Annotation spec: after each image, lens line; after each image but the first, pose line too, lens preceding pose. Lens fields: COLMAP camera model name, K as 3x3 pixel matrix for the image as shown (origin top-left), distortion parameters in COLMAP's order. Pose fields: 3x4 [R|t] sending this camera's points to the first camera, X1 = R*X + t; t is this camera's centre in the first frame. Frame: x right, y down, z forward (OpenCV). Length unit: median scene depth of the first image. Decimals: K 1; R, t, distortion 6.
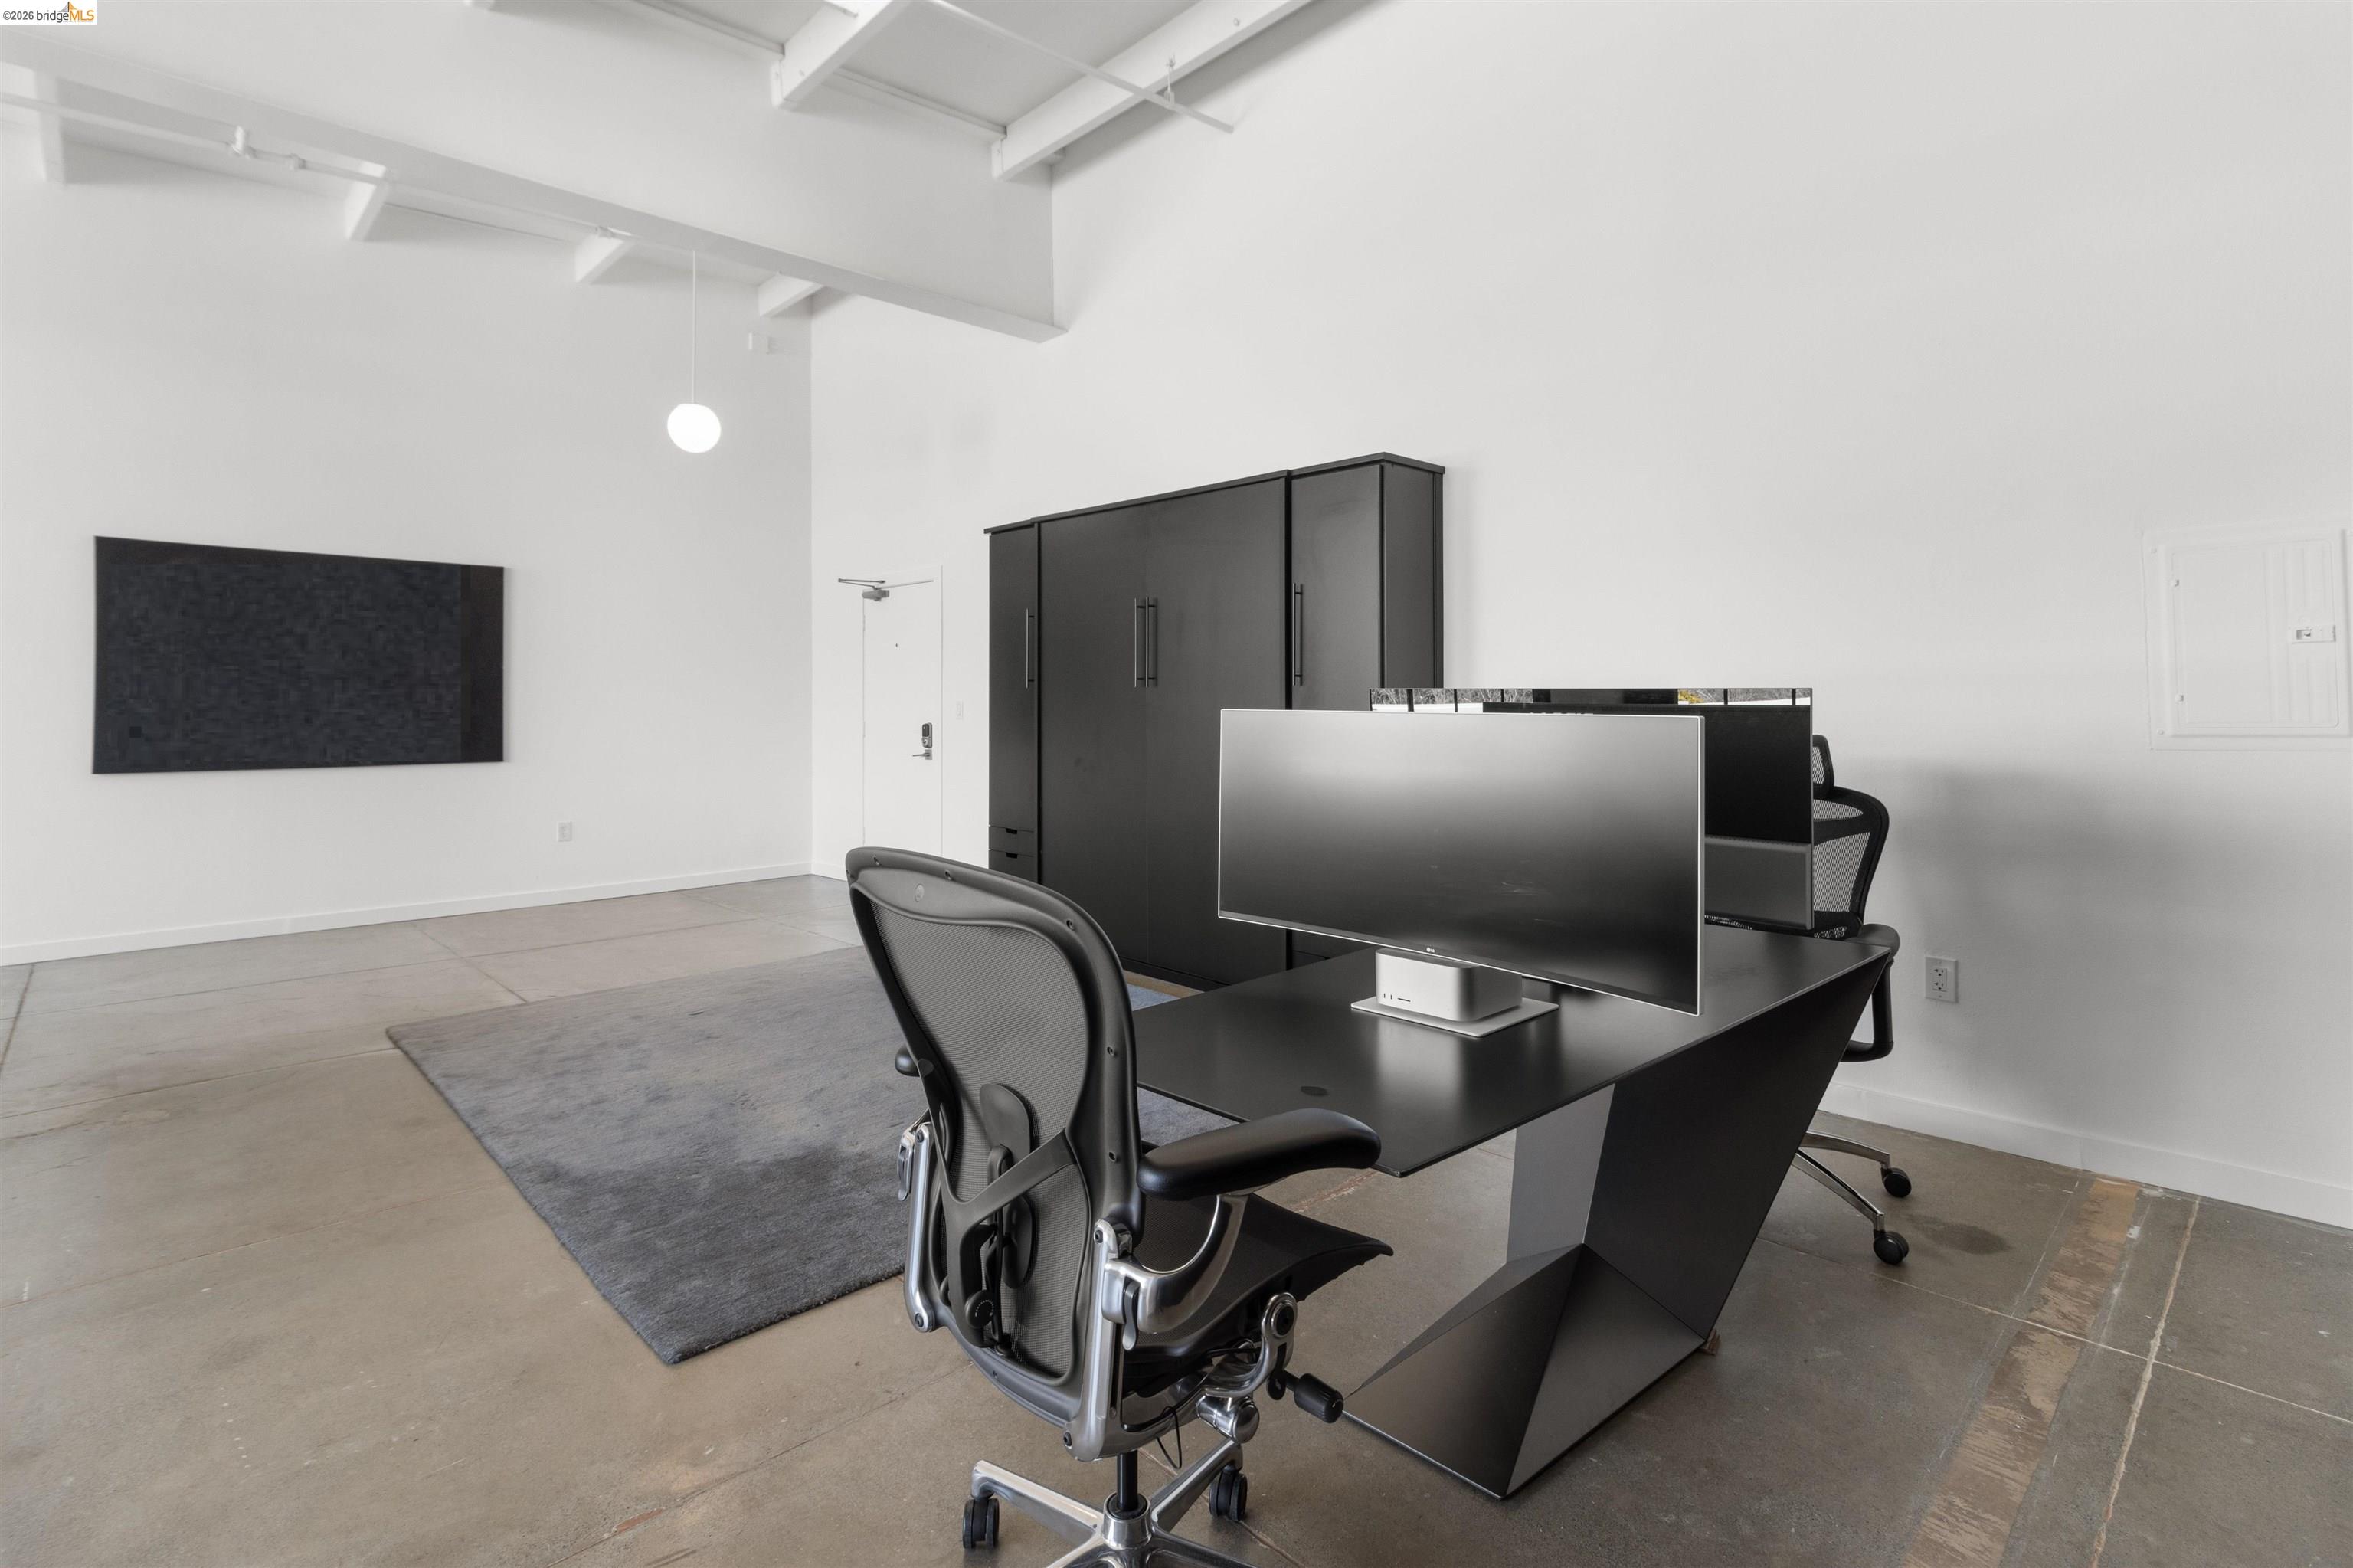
lens RADIAL K [[1107.3, 0, 1222.5], [0, 1107.3, 698.2], [0, 0, 1]] dist [0.001859, 0.000117]
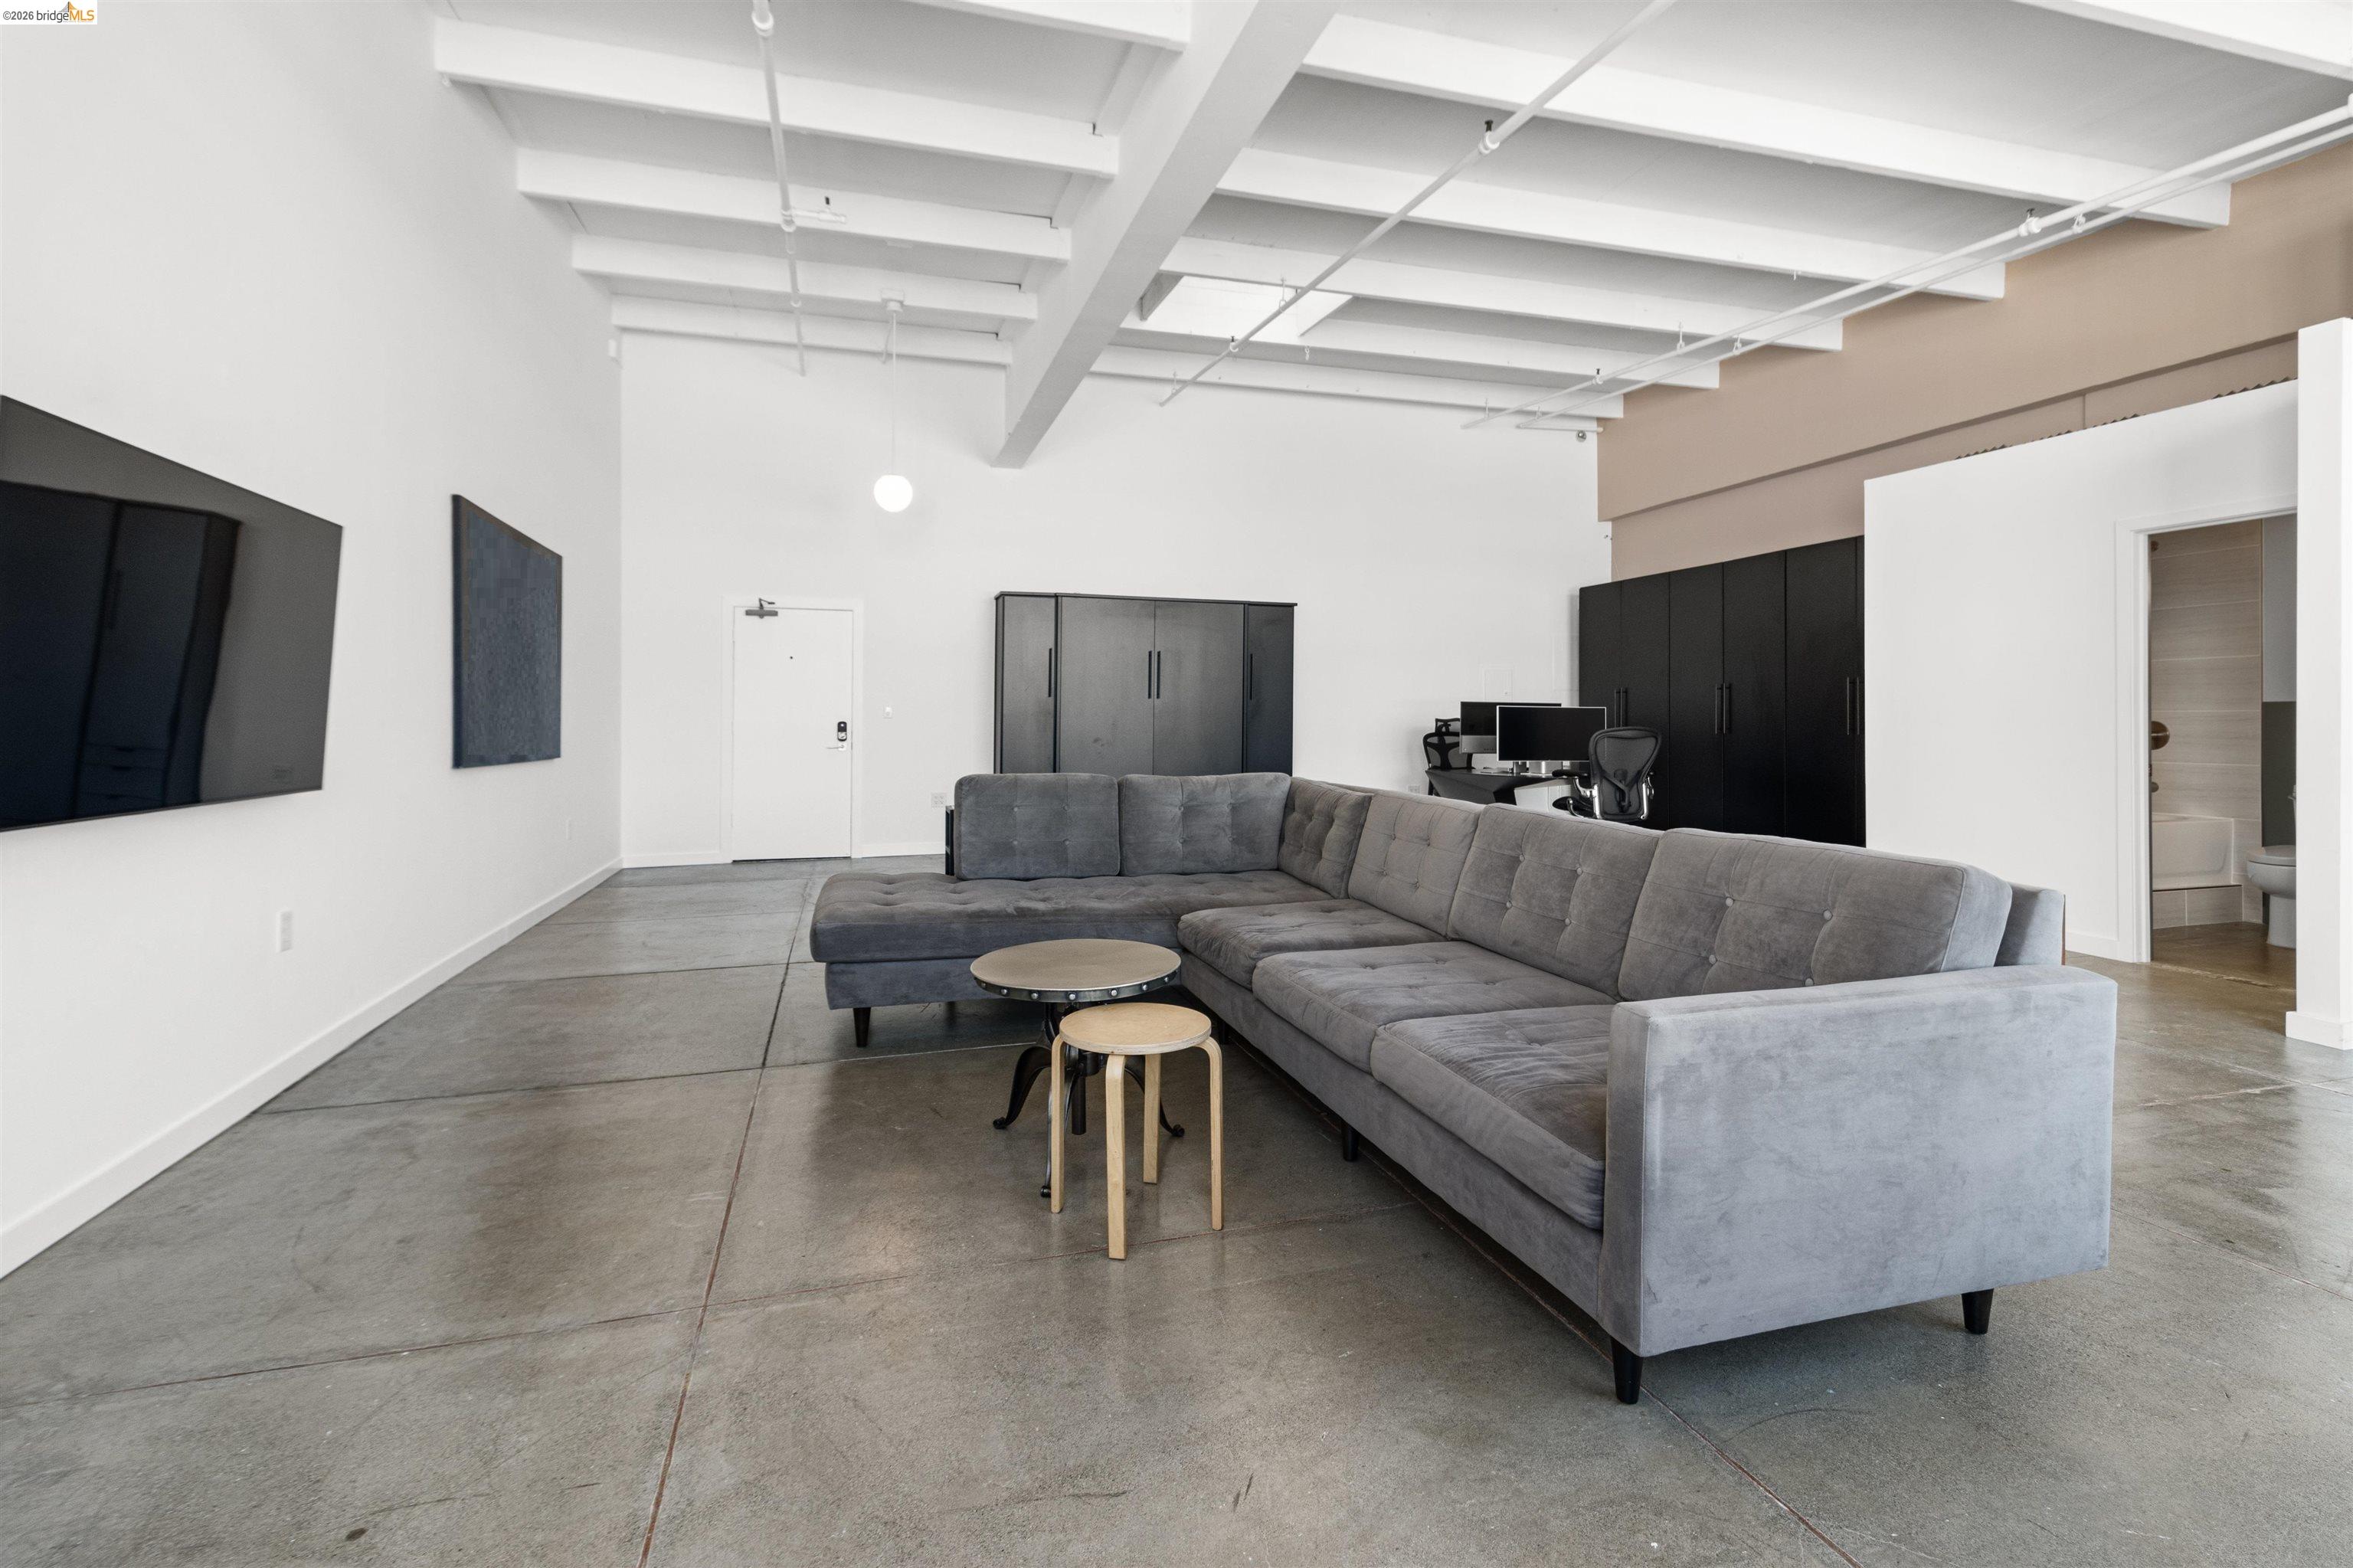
lens RADIAL K [[1107.3, 0, 1170.1], [0, 1107.3, 718.9], [0, 0, 1]] dist [0.001859, 0.000117]
pose [[0.477924, 0.010893, 0.878334, -1.375021], [-0.003643, 0.999939, -0.010418, 0.035635], [-0.878394, 0.001779, 0.477934, 0.072105]]
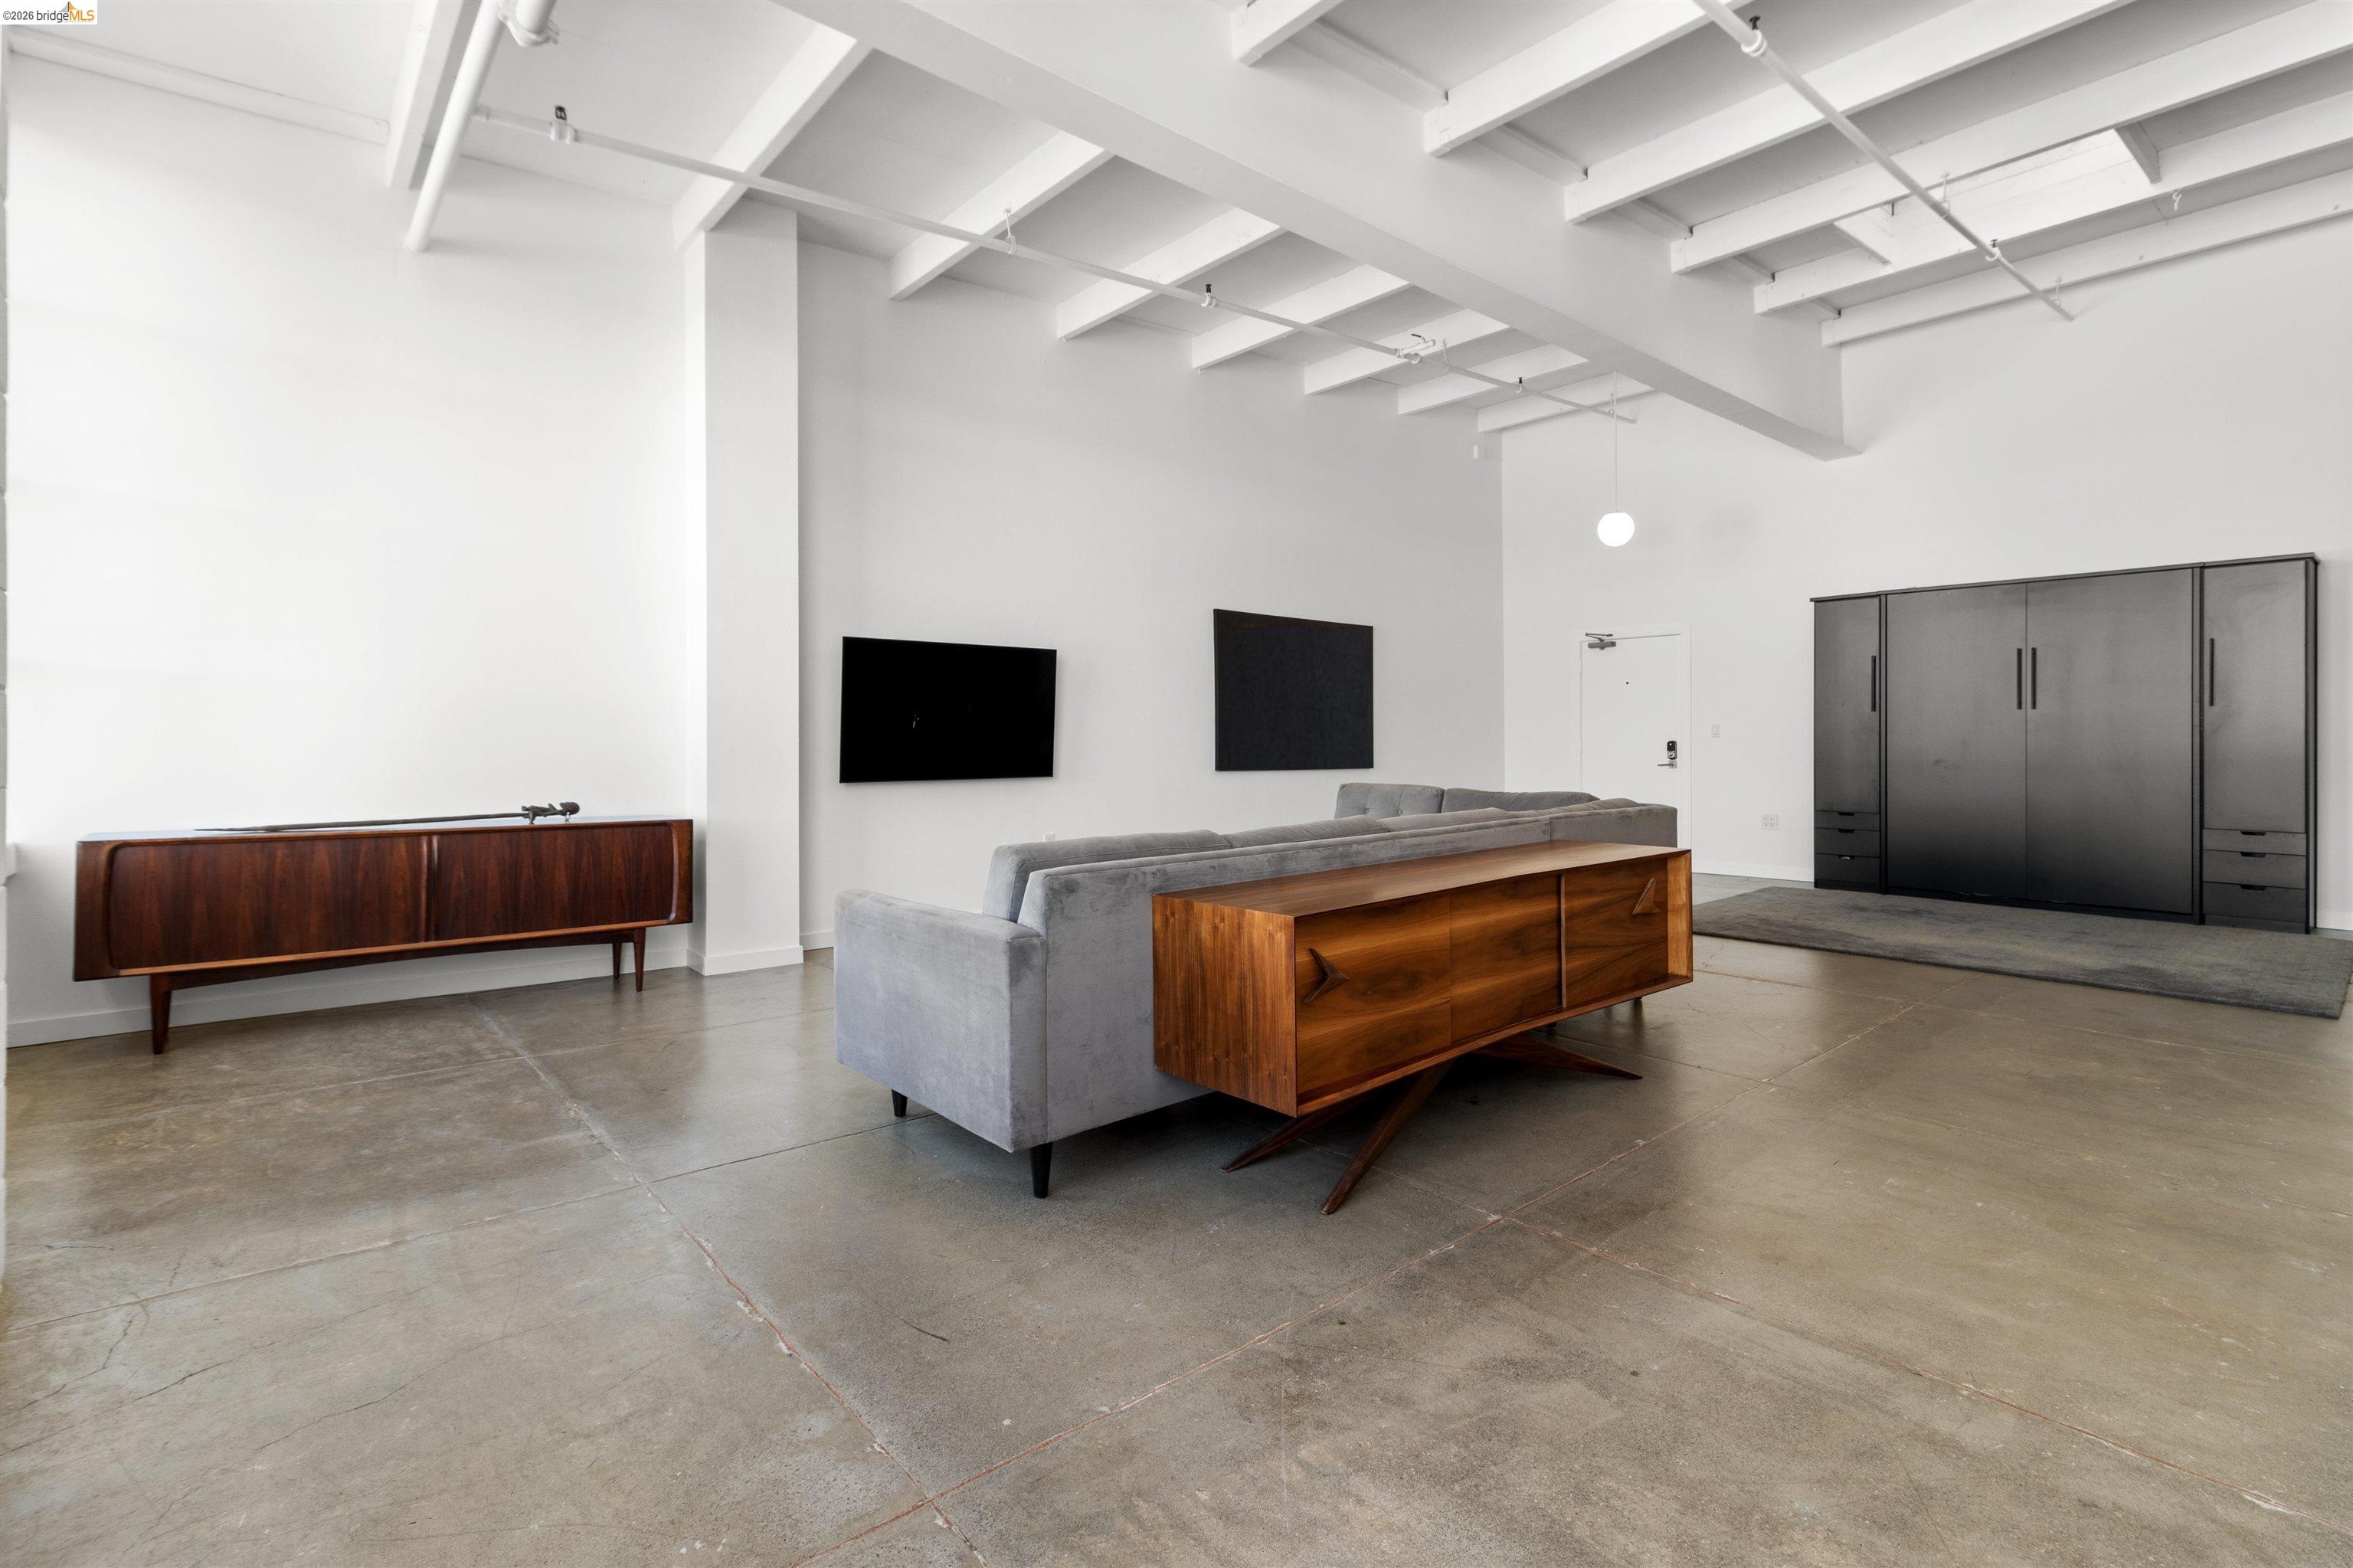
lens RADIAL K [[1107.3, 0, 1178.9], [0, 1107.3, 757.4], [0, 0, 1]] dist [0.001859, 0.000117]
pose [[0.996265, 0.004680, -0.086227, -0.850178], [-0.003571, 0.999909, 0.013021, 0.030999], [0.086280, -0.012665, 0.996190, -0.441875]]
